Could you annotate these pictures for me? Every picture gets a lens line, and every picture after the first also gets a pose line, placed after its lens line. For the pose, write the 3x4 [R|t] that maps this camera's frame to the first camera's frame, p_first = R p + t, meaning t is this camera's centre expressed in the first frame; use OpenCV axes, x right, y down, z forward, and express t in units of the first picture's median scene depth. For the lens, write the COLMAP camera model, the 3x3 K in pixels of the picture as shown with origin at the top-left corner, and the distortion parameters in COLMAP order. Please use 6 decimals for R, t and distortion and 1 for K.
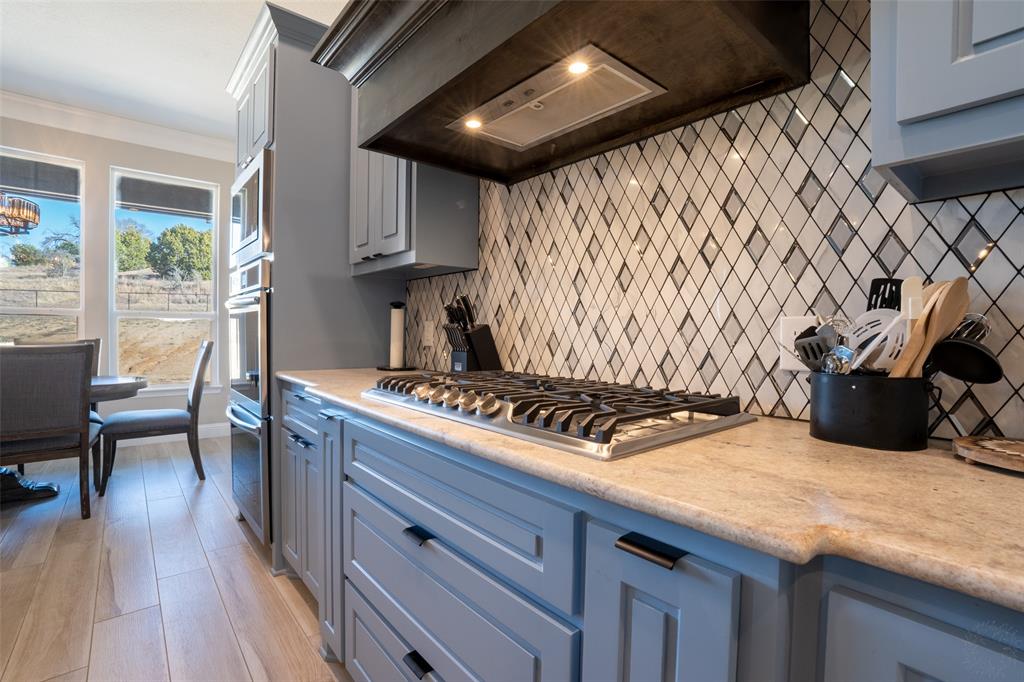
lens RADIAL K [[471.6, 0, 508.3], [0, 471.6, 343.9], [0, 0, 1]] dist [-0.043835, 0.008246]
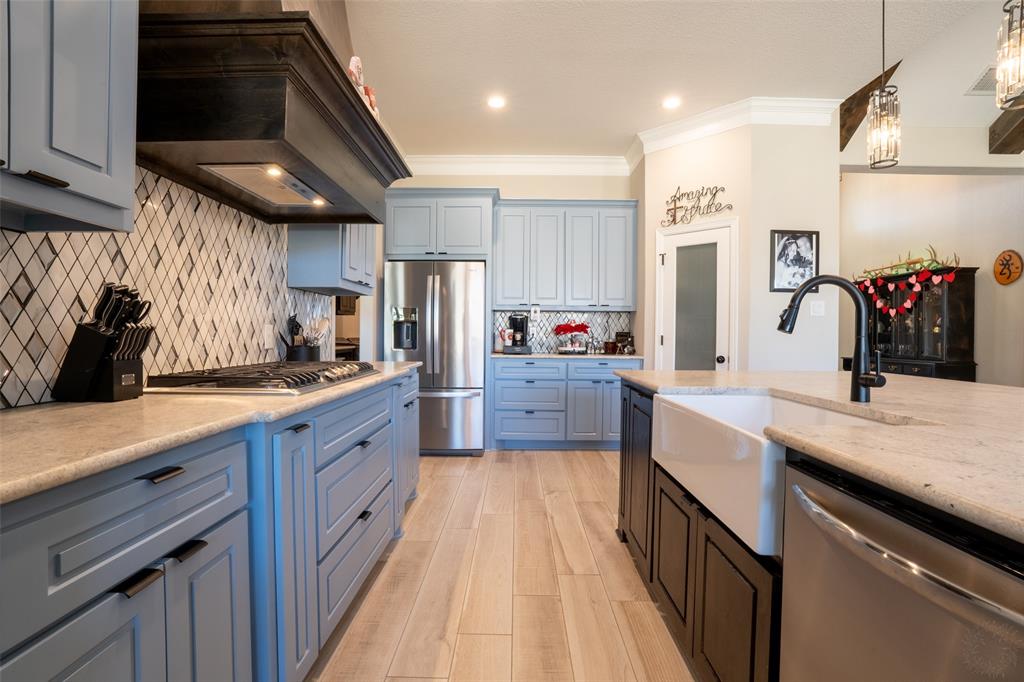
lens RADIAL K [[381.5, 0, 511.9], [0, 381.5, 340.0], [0, 0, 1]] dist [-0.000299, -0.000014]
pose [[-0.749743, -0.034306, 0.660839, -1.123896], [-0.010376, 0.999142, 0.040097, -0.054405], [-0.661647, 0.023205, -0.749456, 1.200475]]
